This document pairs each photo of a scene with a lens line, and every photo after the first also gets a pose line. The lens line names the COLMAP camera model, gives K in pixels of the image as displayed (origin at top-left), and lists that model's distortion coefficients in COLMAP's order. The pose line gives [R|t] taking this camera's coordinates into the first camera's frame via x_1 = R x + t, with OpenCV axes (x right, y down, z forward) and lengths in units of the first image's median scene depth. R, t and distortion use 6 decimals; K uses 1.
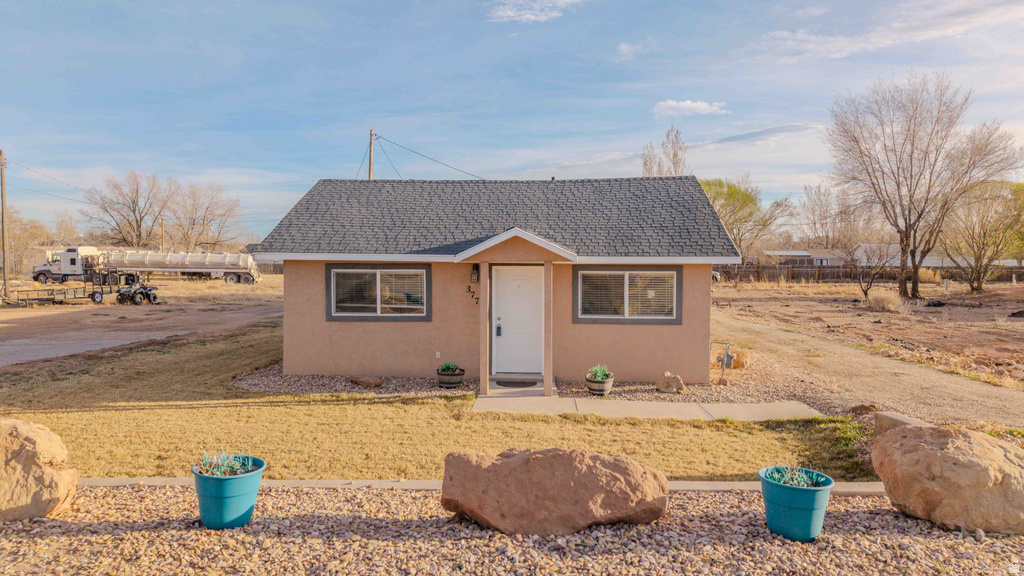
lens RADIAL K [[679.8, 0, 512.0], [0, 679.8, 288.0], [0, 0, 1]] dist [0.049110, -0.058831]
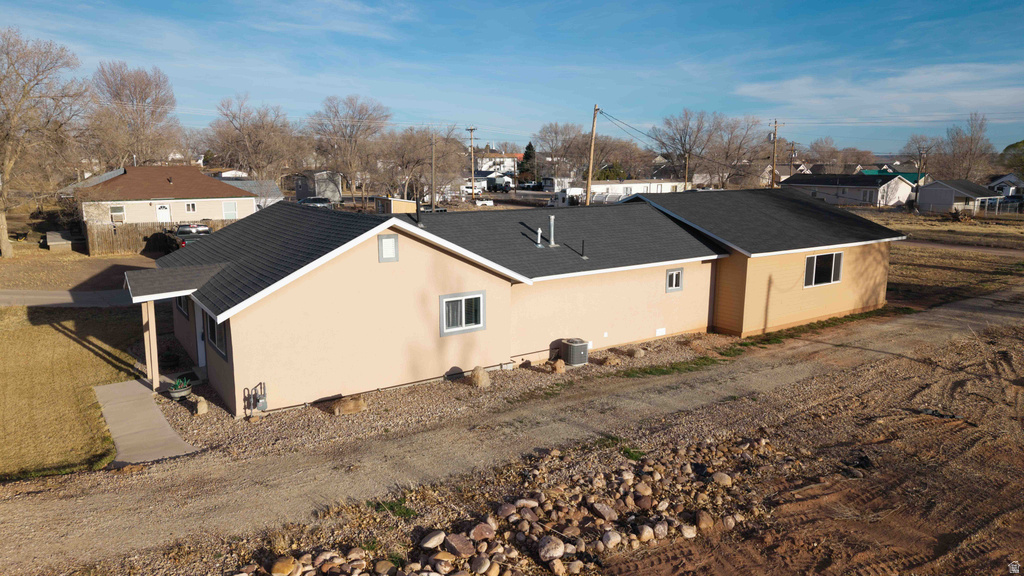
lens RADIAL K [[679.8, 0, 512.0], [0, 679.8, 288.0], [0, 0, 1]] dist [0.049110, -0.058831]
pose [[0.588874, 0.142595, -0.795547, 1.247178], [-0.036330, 0.987988, 0.150196, -0.220061], [0.807408, -0.059545, 0.586981, 0.569749]]
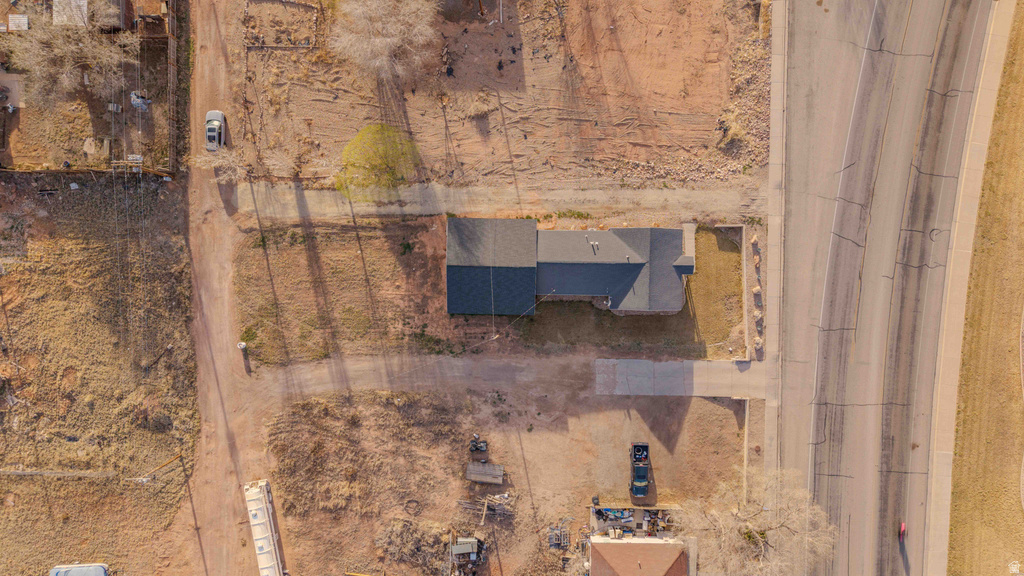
lens RADIAL K [[679.8, 0, 512.0], [0, 679.8, 288.0], [0, 0, 1]] dist [0.049110, -0.058831]
pose [[-0.015999, -0.999532, -0.026076, 0.066592], [0.037968, -0.026668, 0.998923, -4.808371], [-0.999151, 0.014991, 0.038377, 1.783081]]
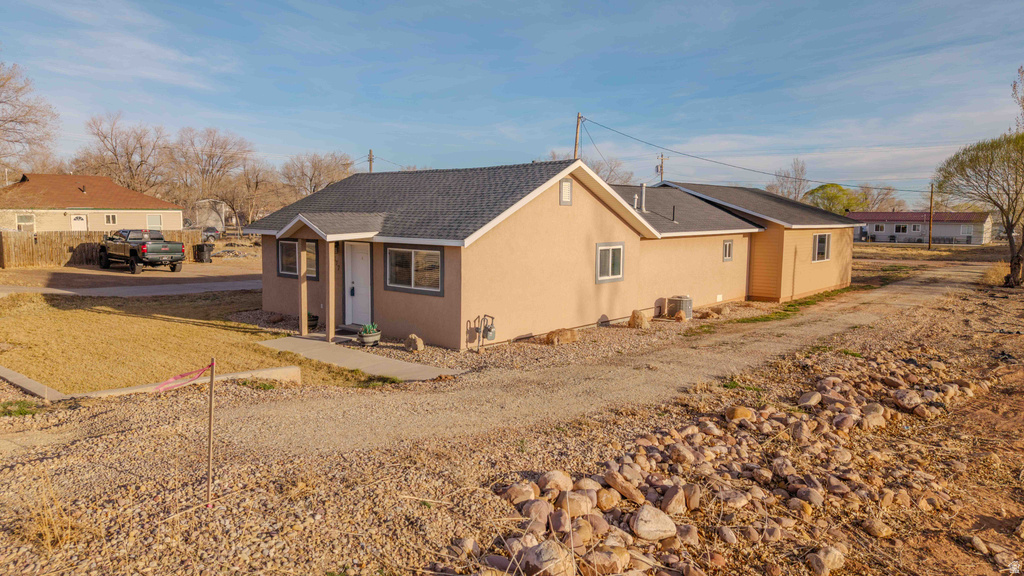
lens RADIAL K [[679.8, 0, 512.0], [0, 679.8, 288.0], [0, 0, 1]] dist [0.049110, -0.058831]
pose [[0.773390, 0.066079, -0.630477, 0.922383], [-0.032050, 0.997356, 0.065217, -0.035293], [0.633120, -0.030231, 0.773463, 0.150998]]
